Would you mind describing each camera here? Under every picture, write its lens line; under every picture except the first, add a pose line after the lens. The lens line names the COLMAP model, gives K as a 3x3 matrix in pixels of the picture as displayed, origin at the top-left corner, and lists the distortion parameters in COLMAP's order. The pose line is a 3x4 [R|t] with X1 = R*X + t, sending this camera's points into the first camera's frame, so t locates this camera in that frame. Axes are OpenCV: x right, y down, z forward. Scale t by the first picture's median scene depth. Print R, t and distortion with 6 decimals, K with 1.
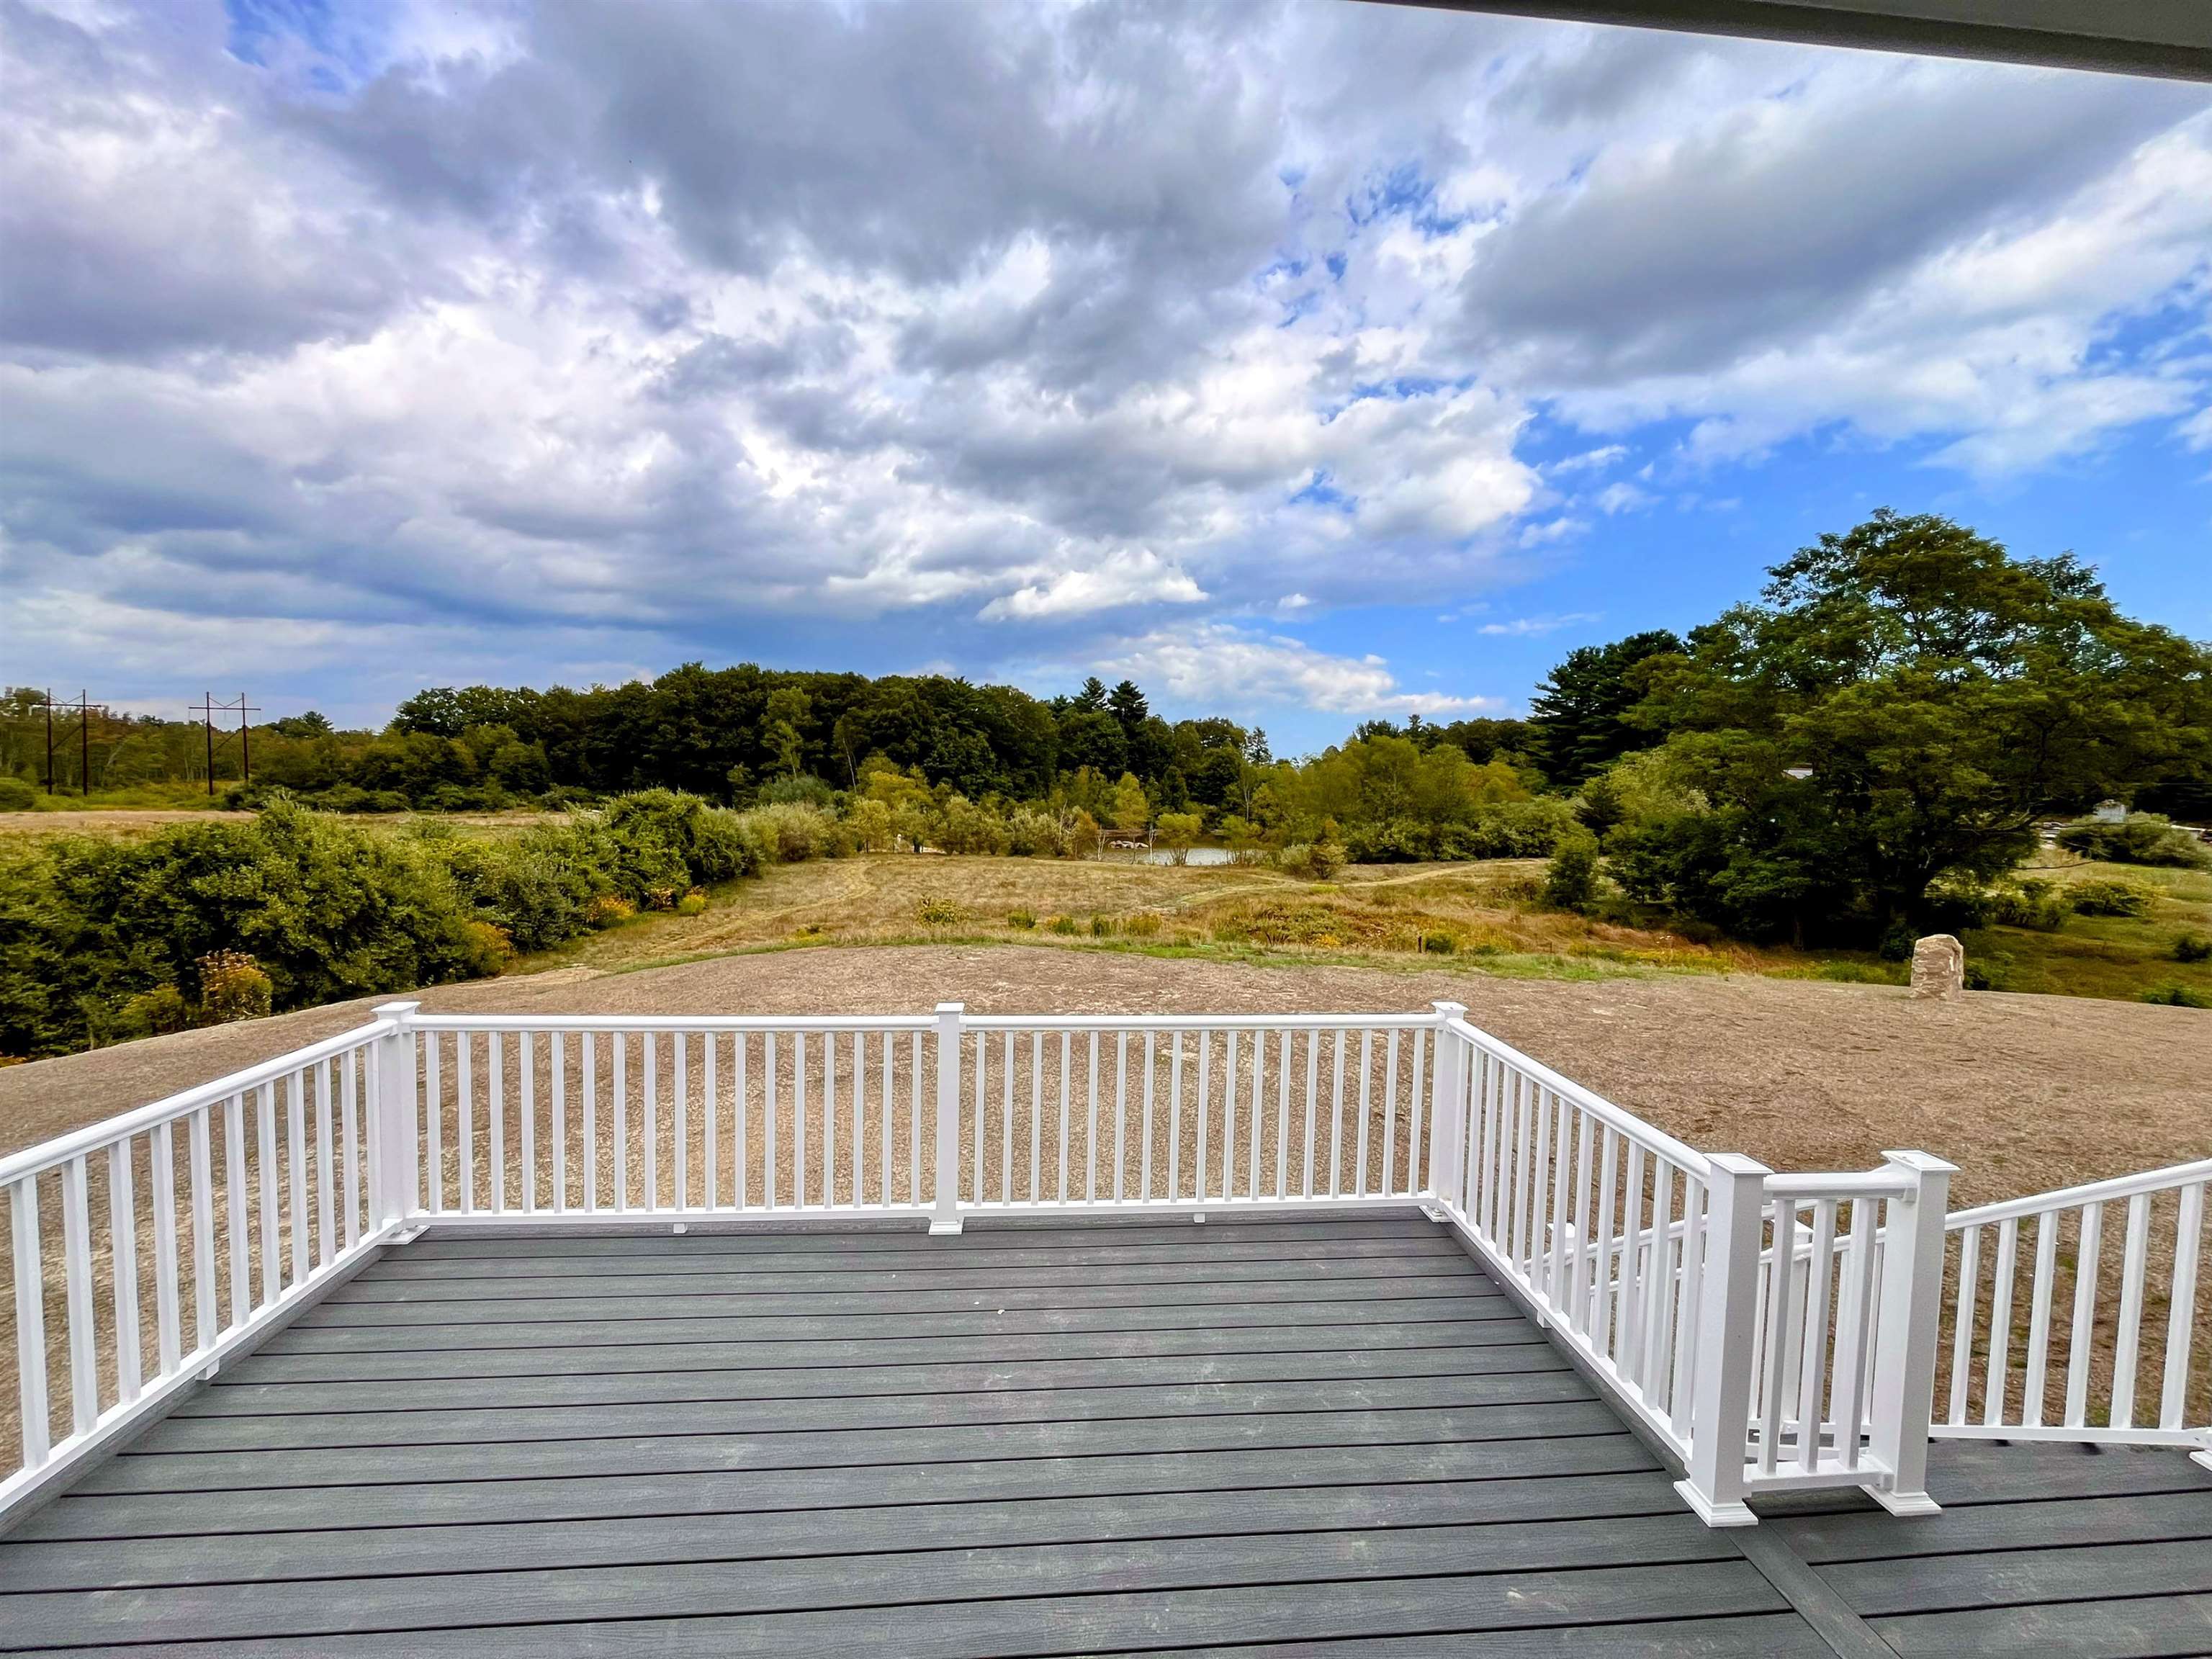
lens RADIAL K [[893.2, 0, 1105.3], [0, 893.2, 834.0], [0, 0, 1]] dist [-0.004145, 0.000922]
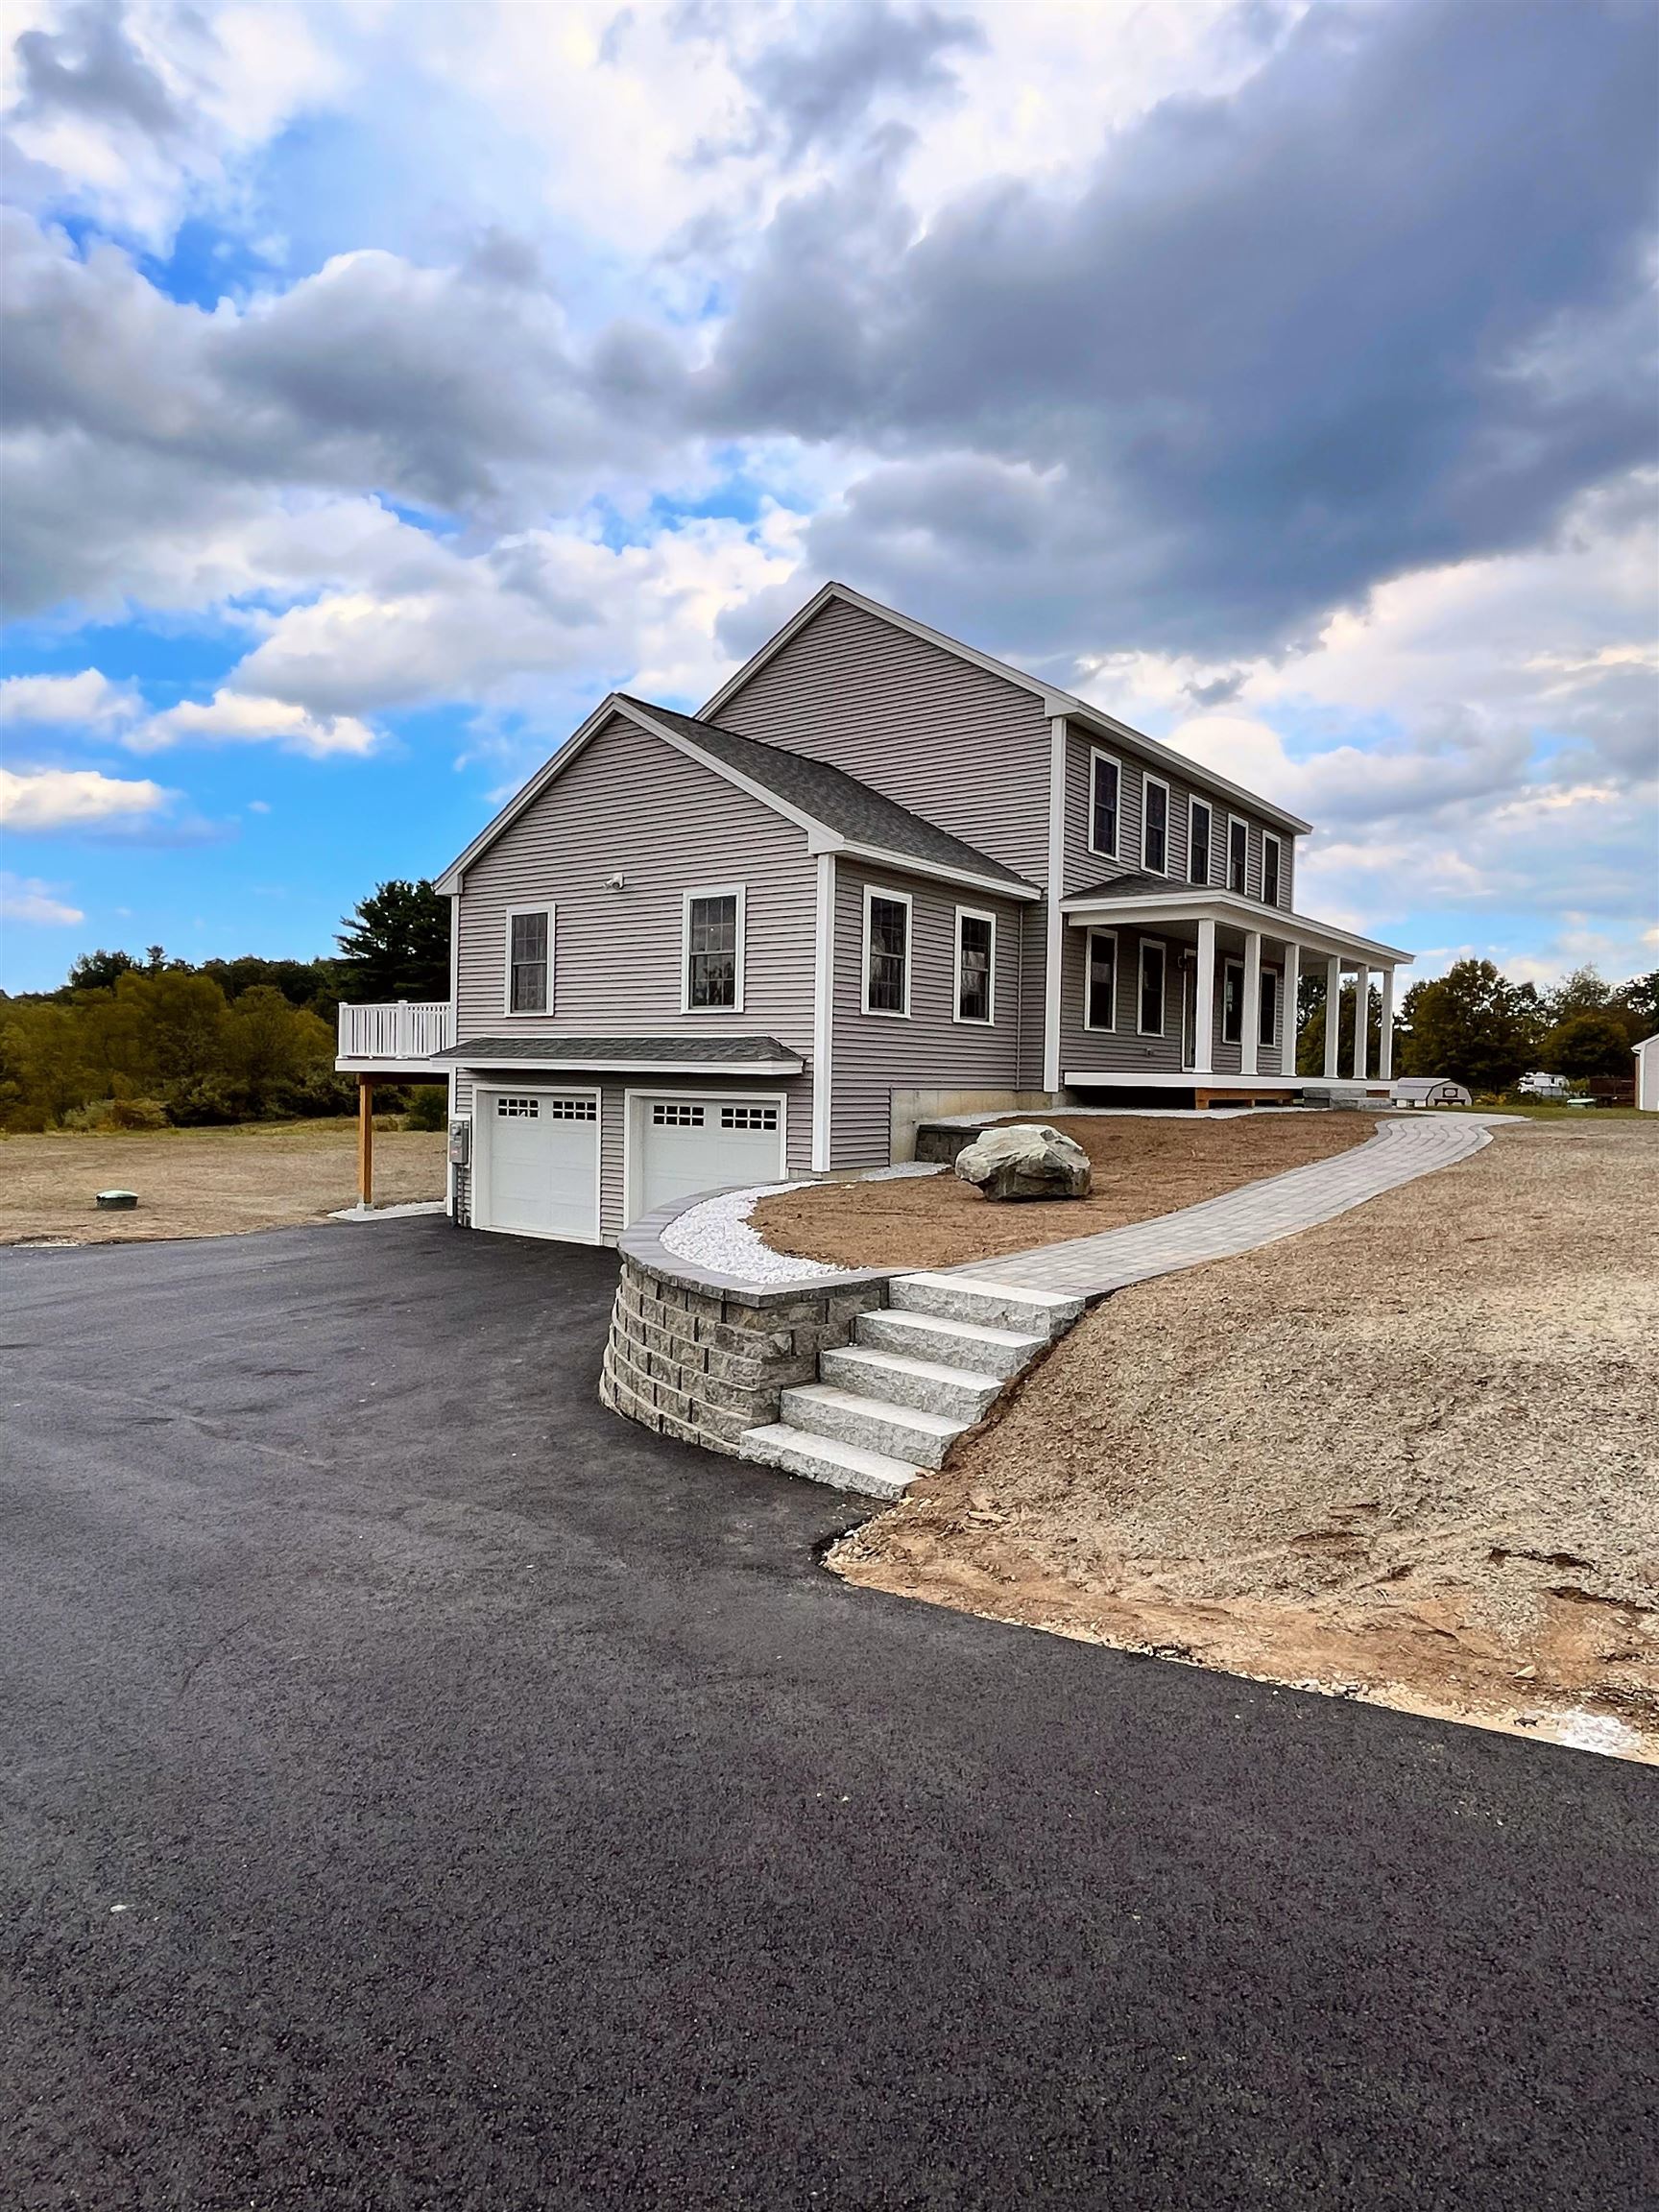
lens RADIAL K [[1299.5, 0, 834.0], [0, 1299.5, 1100.2], [0, 0, 1]] dist [-0.023266, 0.000168]
pose [[0.672887, -0.021924, 0.739420, -0.100854], [0.036661, 0.999321, -0.003732, 0.020512], [-0.738836, 0.029619, 0.673234, -0.137228]]
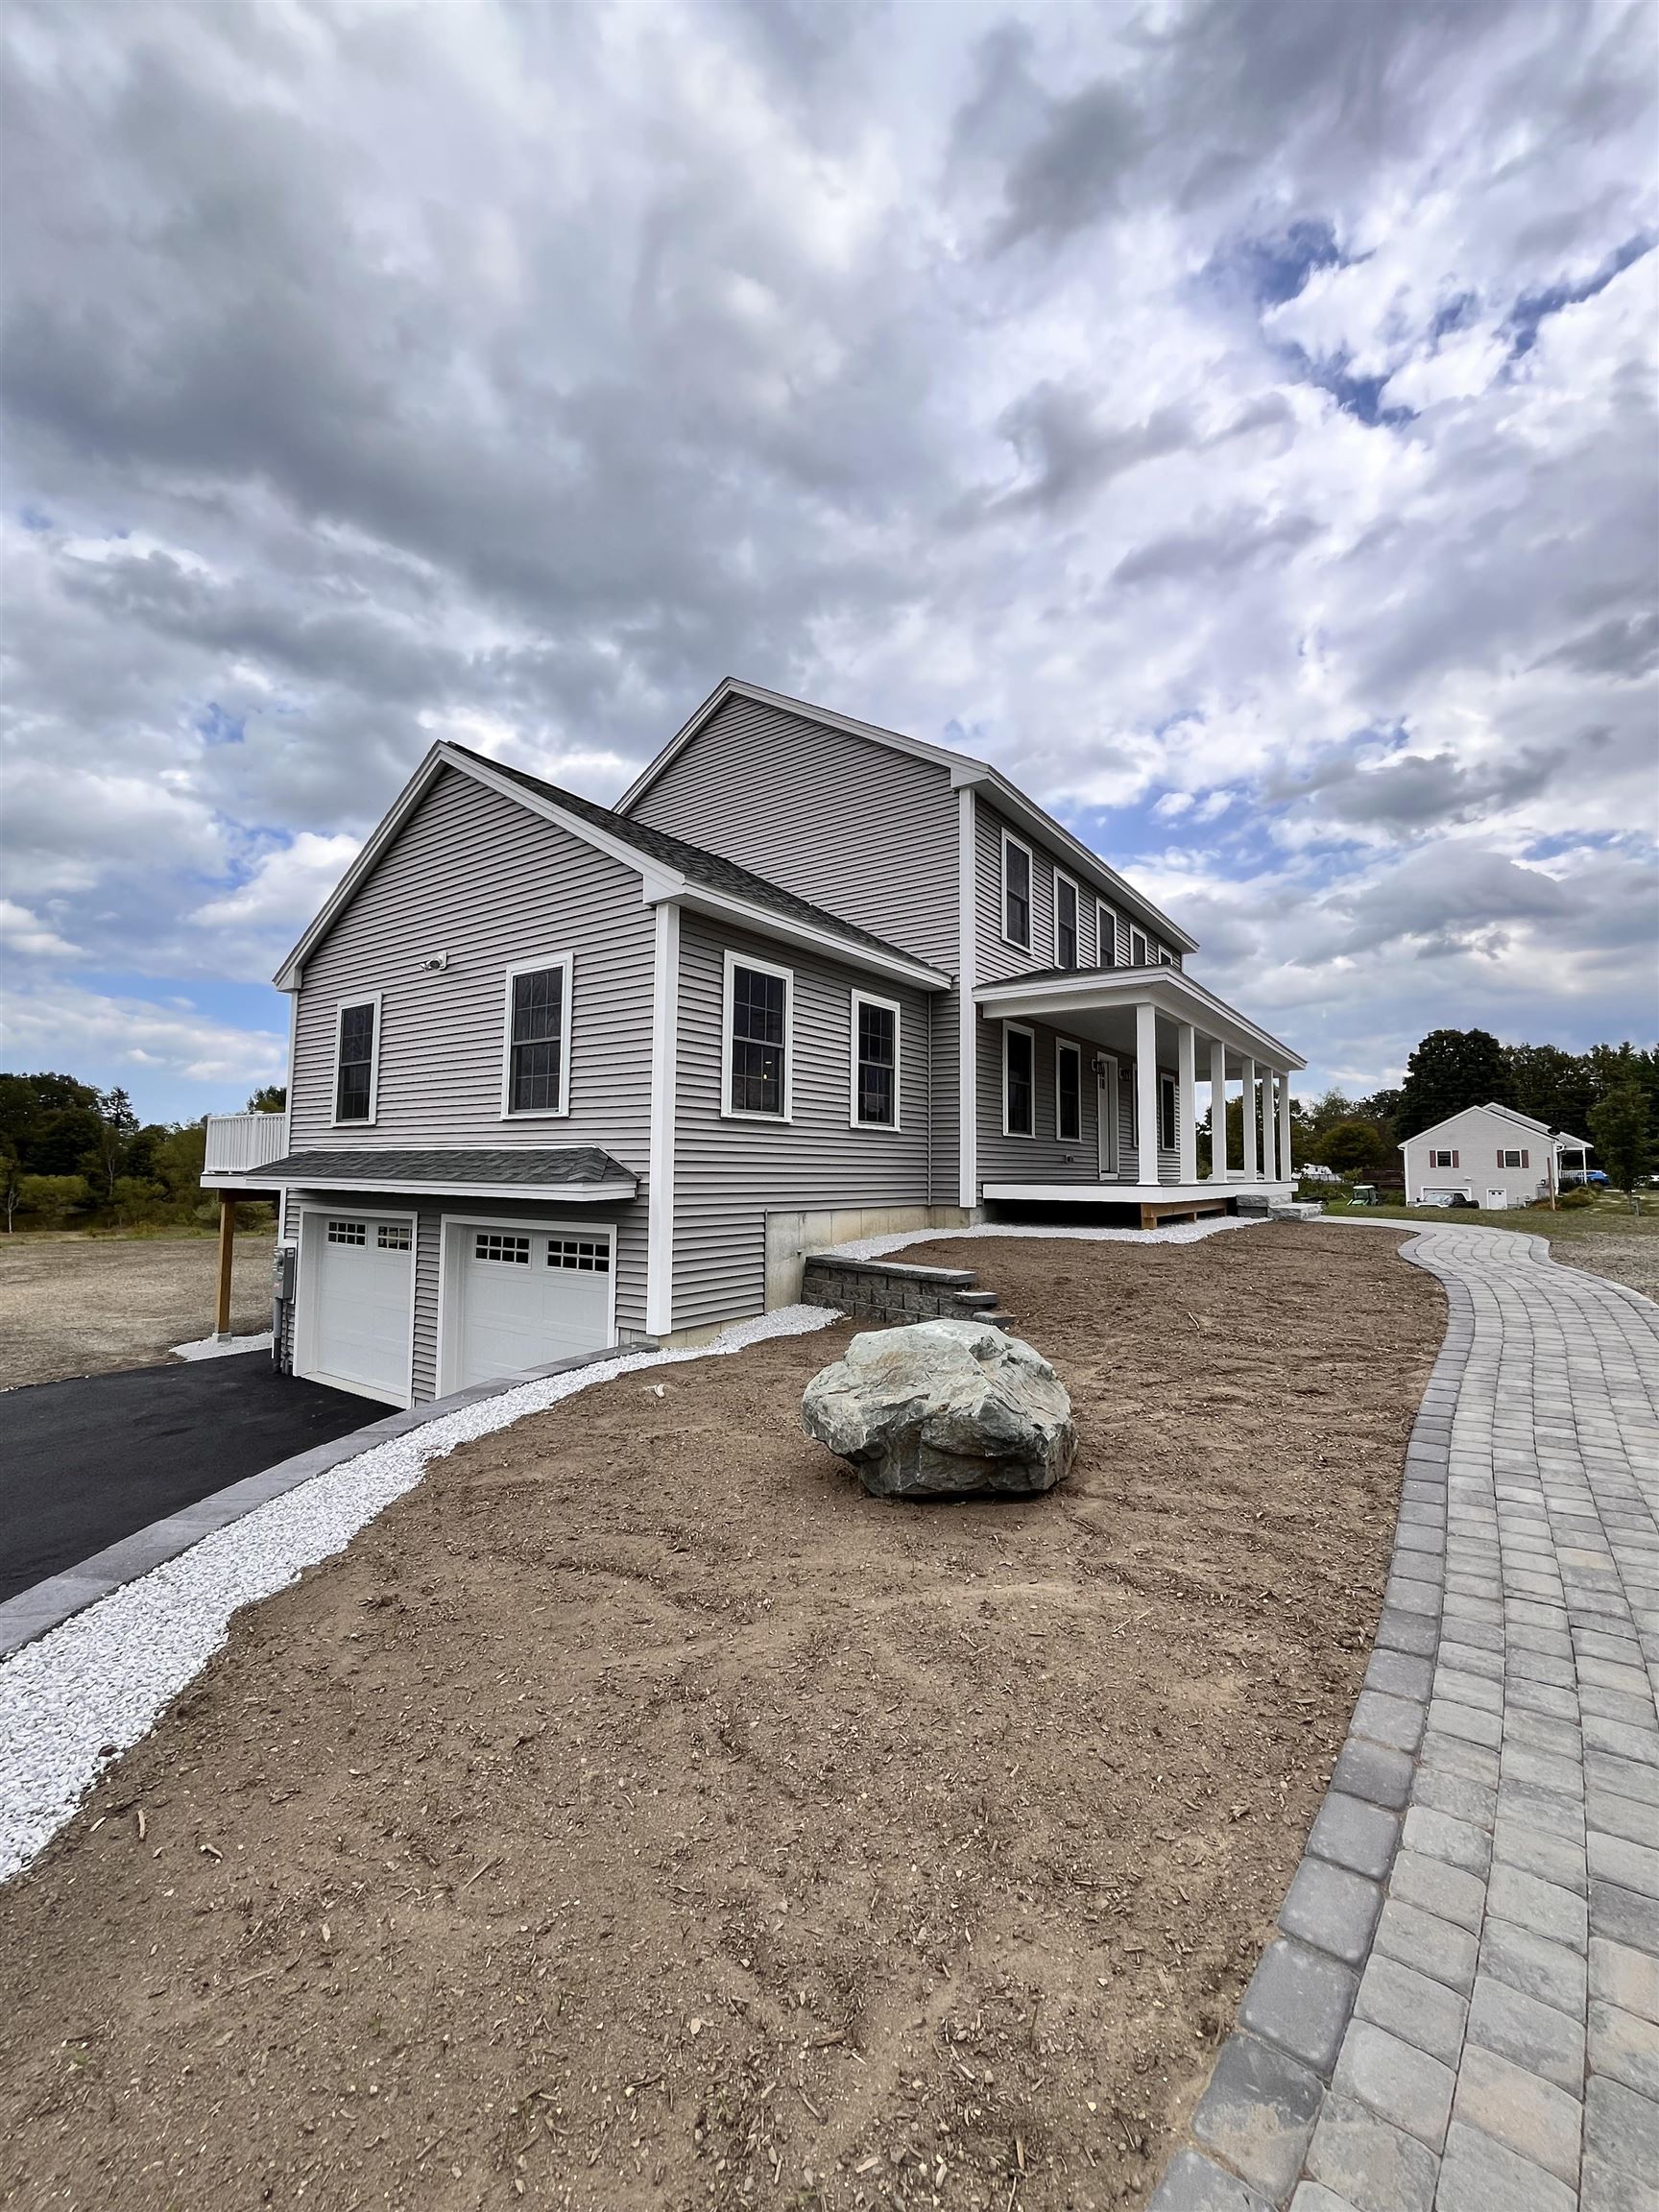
lens RADIAL K [[893.2, 0, 830.4], [0, 893.2, 1109.5], [0, 0, 1]] dist [-0.004145, 0.000922]
pose [[0.653053, 0.036280, 0.756443, -0.054138], [0.047906, 0.994872, -0.089074, 0.017698], [-0.755796, 0.094408, 0.647966, -0.106004]]
